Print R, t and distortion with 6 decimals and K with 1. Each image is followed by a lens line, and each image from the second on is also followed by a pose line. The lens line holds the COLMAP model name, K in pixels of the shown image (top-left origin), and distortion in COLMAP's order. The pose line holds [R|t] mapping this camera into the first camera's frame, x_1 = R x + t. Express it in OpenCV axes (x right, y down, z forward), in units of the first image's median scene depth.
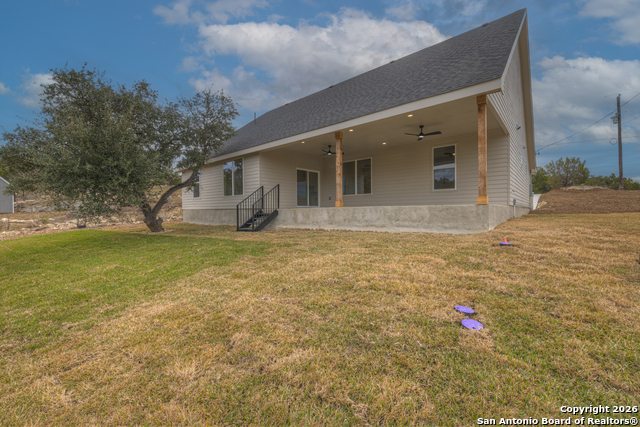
lens RADIAL K [[269.6, 0, 321.3], [0, 269.6, 206.8], [0, 0, 1]] dist [0.002594, 0.000270]
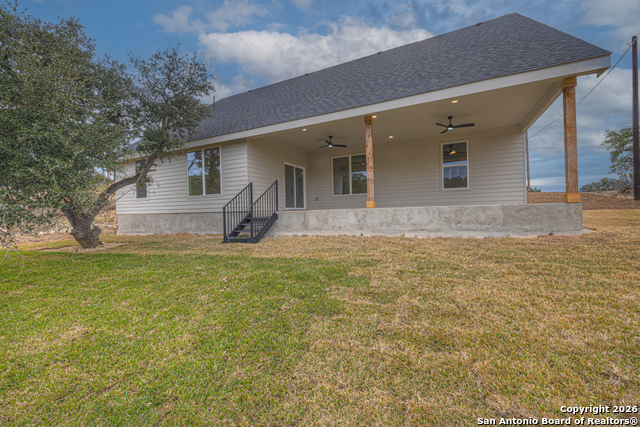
lens RADIAL K [[269.6, 0, 321.3], [0, 269.6, 206.8], [0, 0, 1]] dist [0.002594, 0.000270]
pose [[0.967525, -0.009368, 0.252602, -0.222712], [0.011645, 0.999904, -0.007518, 0.001211], [-0.252507, 0.010215, 0.967541, 0.196347]]
